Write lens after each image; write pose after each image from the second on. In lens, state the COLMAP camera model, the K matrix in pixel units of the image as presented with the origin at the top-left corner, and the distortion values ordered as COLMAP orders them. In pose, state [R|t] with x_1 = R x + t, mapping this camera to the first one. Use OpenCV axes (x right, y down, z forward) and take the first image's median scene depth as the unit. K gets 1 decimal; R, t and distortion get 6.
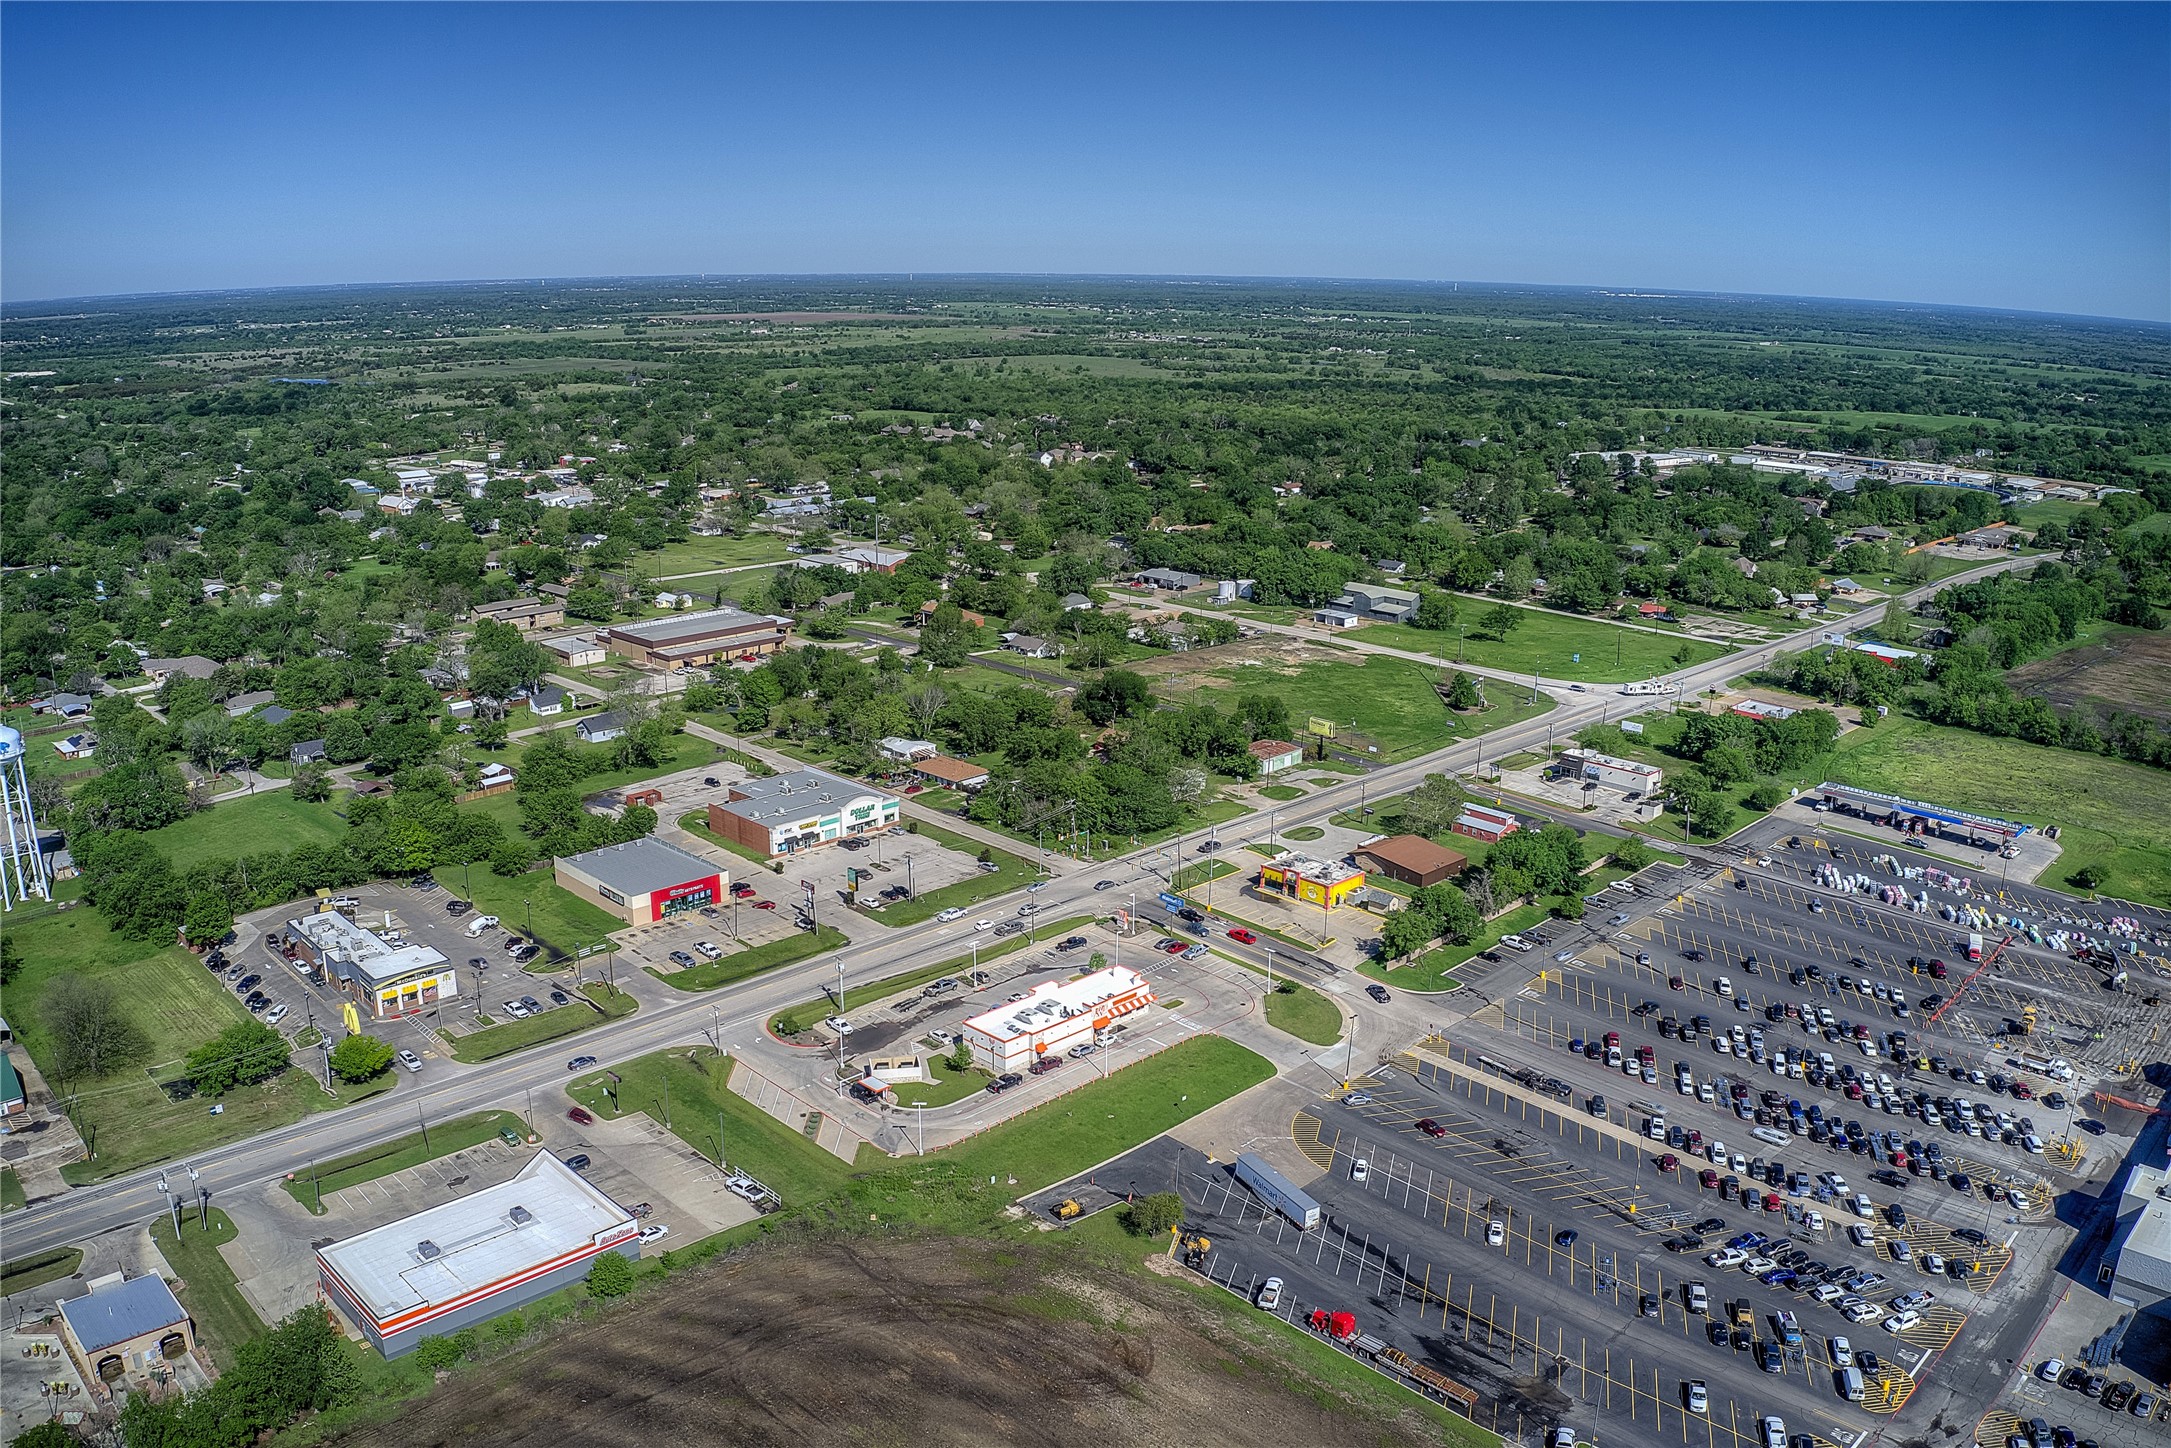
lens RADIAL K [[1706.2, 0, 1071.9], [0, 1706.2, 730.8], [0, 0, 1]] dist [-0.189159, 0.037863]
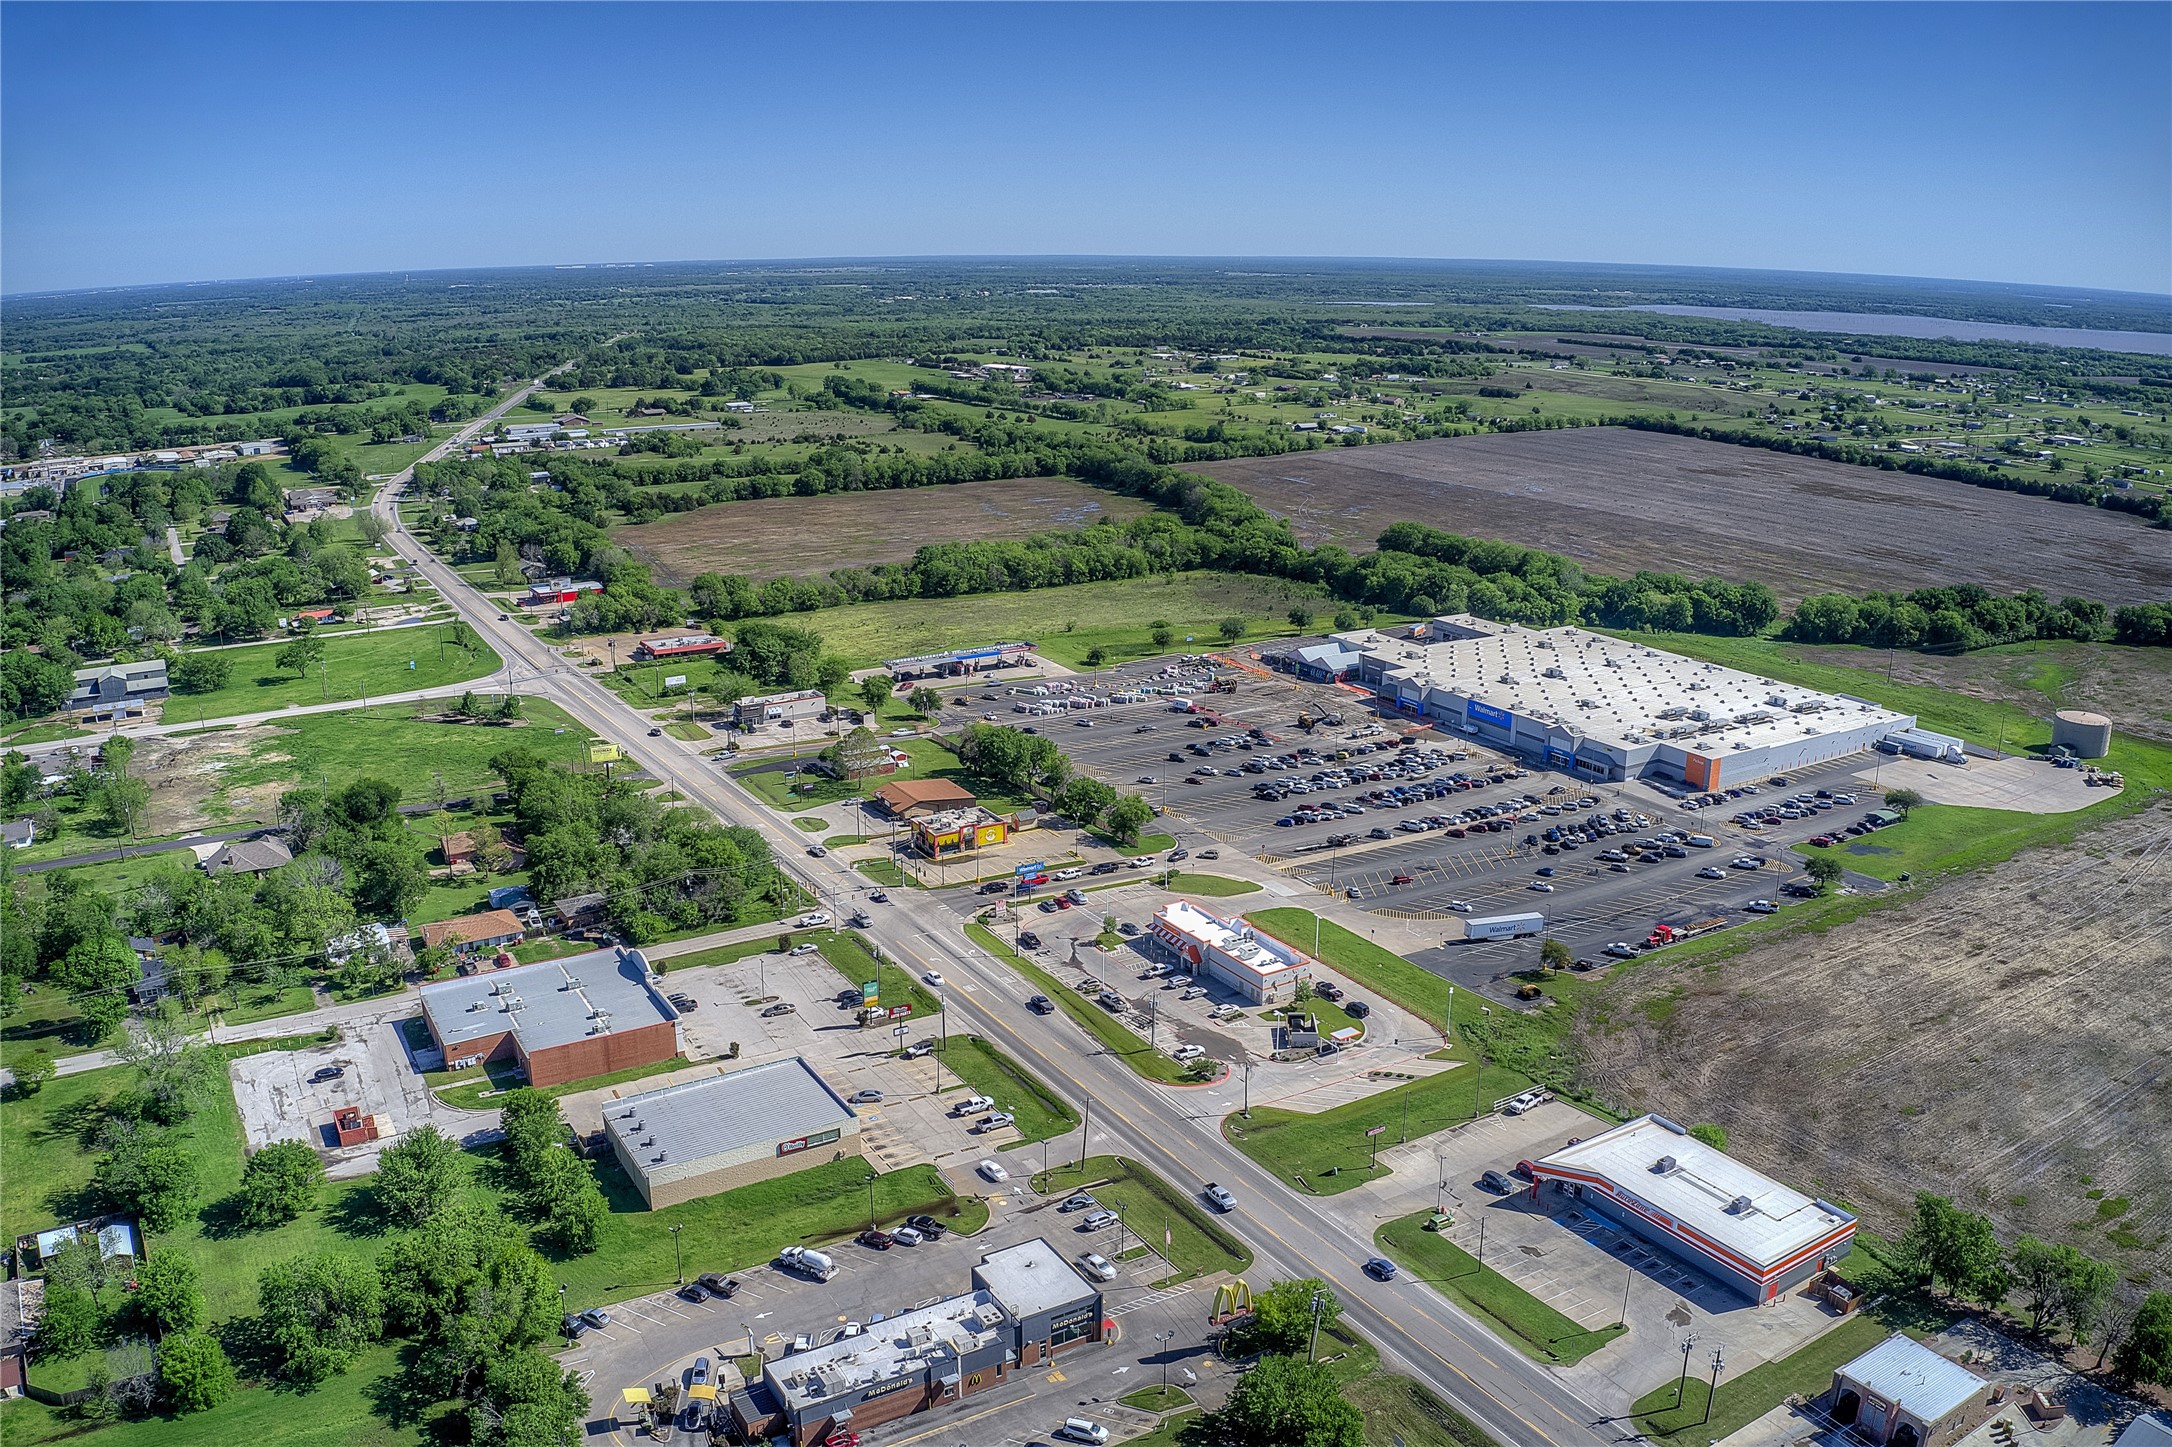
lens RADIAL K [[1707.0, 0, 1083.2], [0, 1707.0, 723.1], [0, 0, 1]] dist [-0.189159, 0.037863]
pose [[0.231653, -0.275542, 0.932959, -0.714909], [0.261402, 0.941405, 0.213131, -0.160558], [-0.937020, 0.194505, 0.290107, 0.525270]]
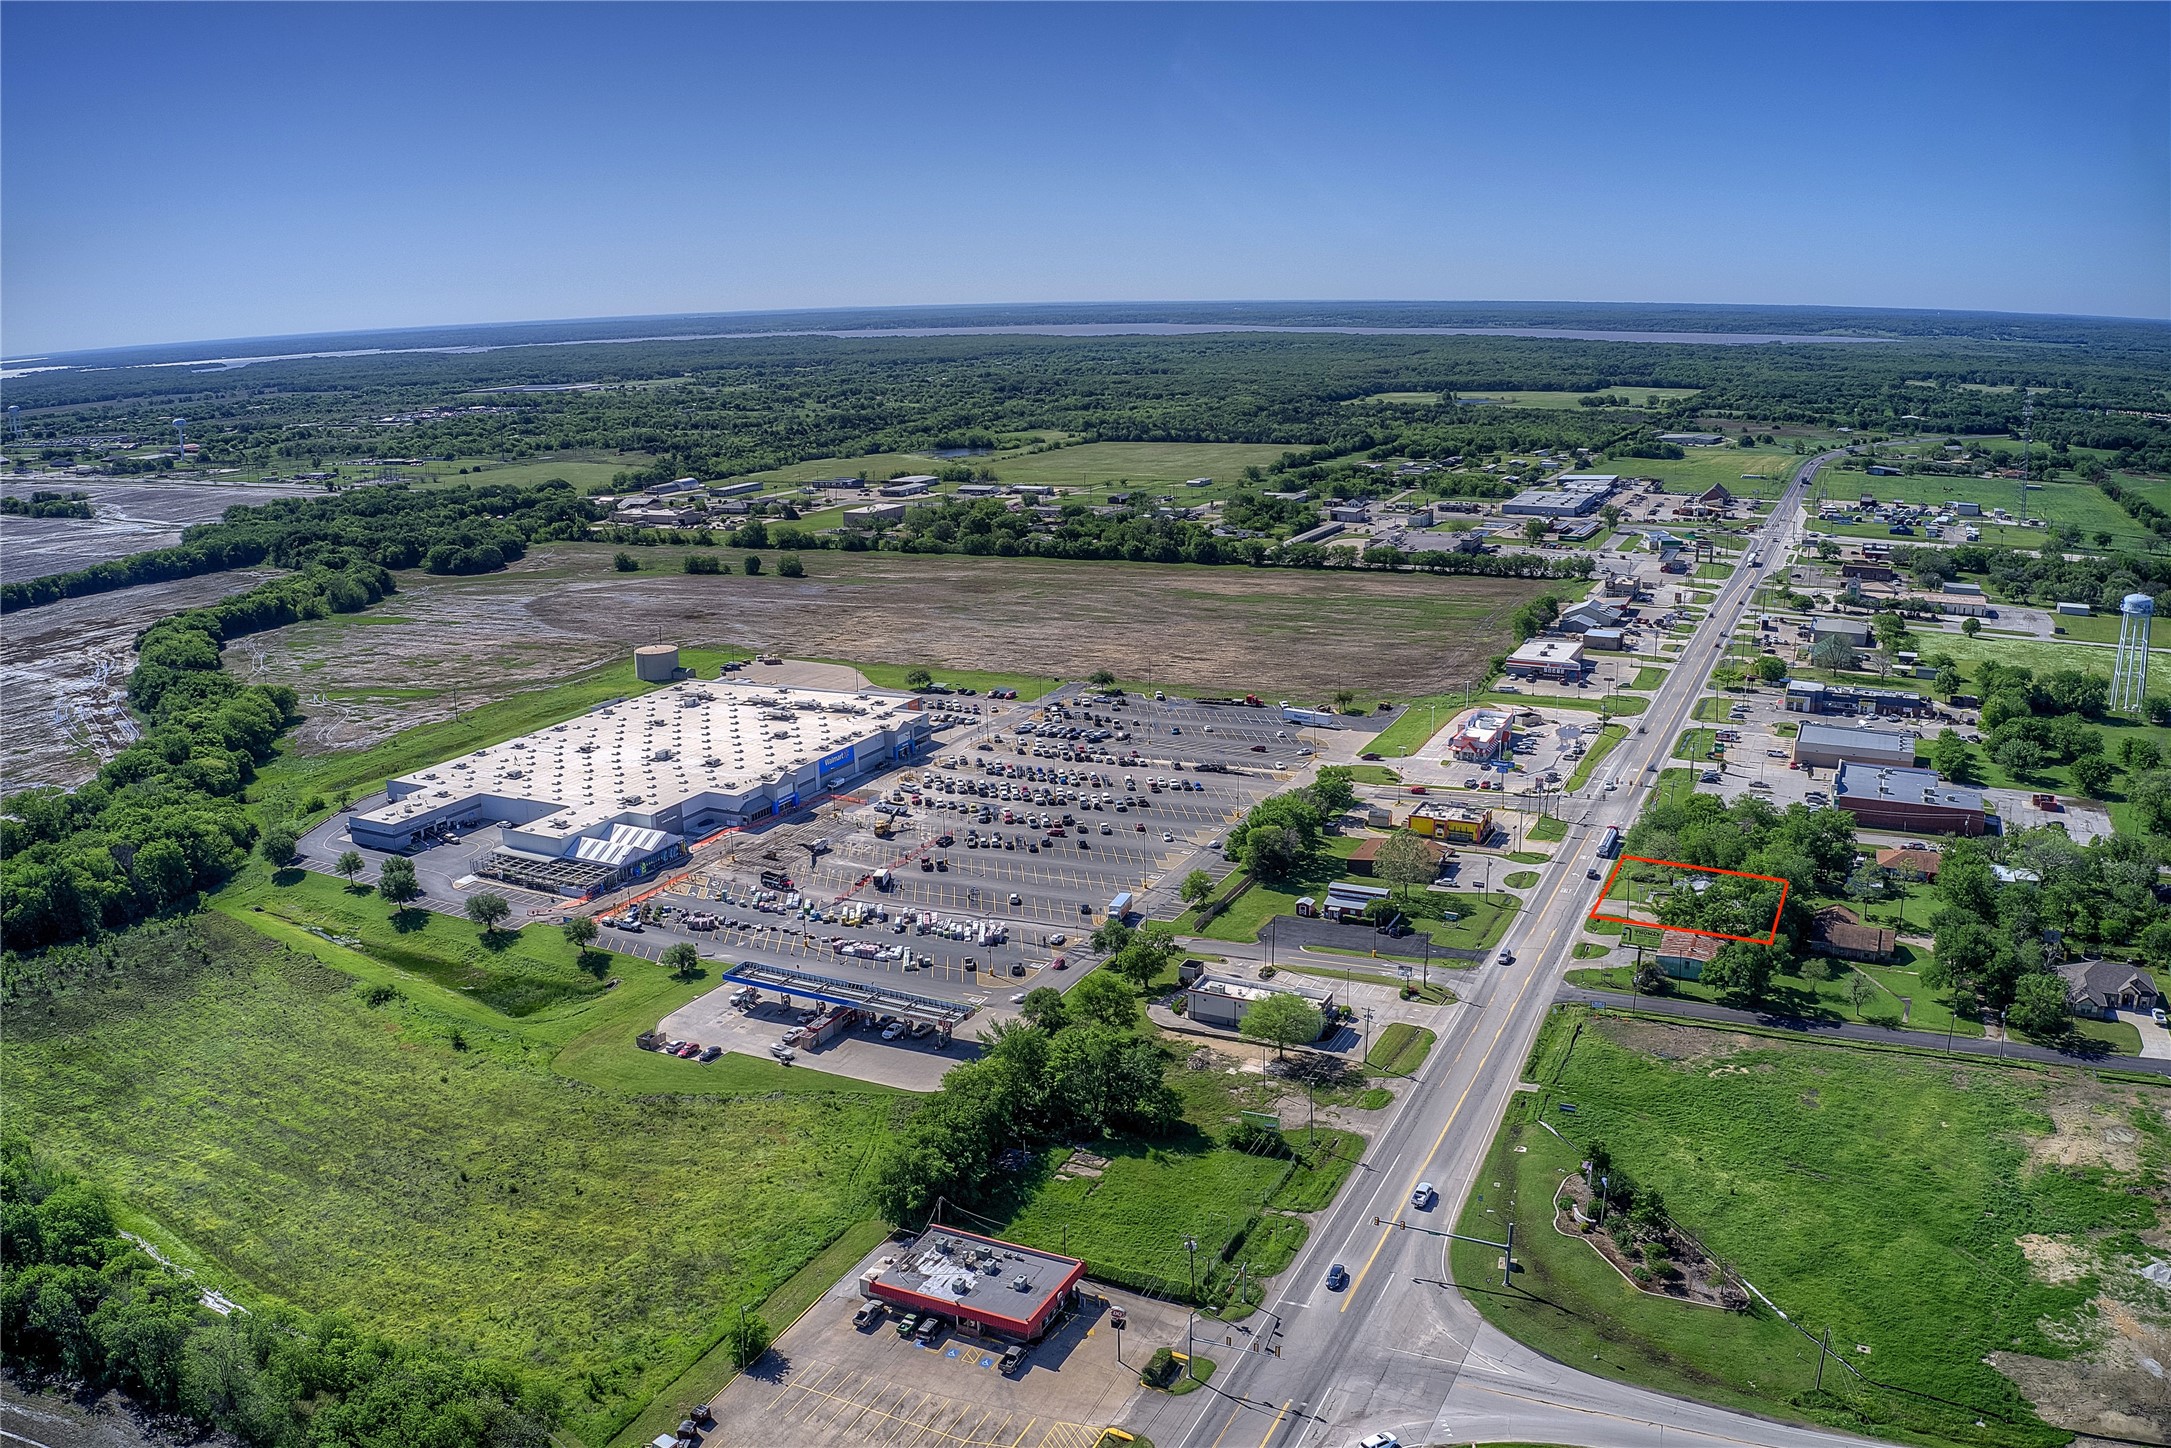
lens RADIAL K [[1706.2, 0, 1073.1], [0, 1706.2, 713.0], [0, 0, 1]] dist [-0.189159, 0.037863]
pose [[-0.945726, 0.085482, -0.313522, 0.648950], [-0.078249, 0.876493, 0.475012, -0.444182], [0.315405, 0.473764, -0.822233, 1.601405]]
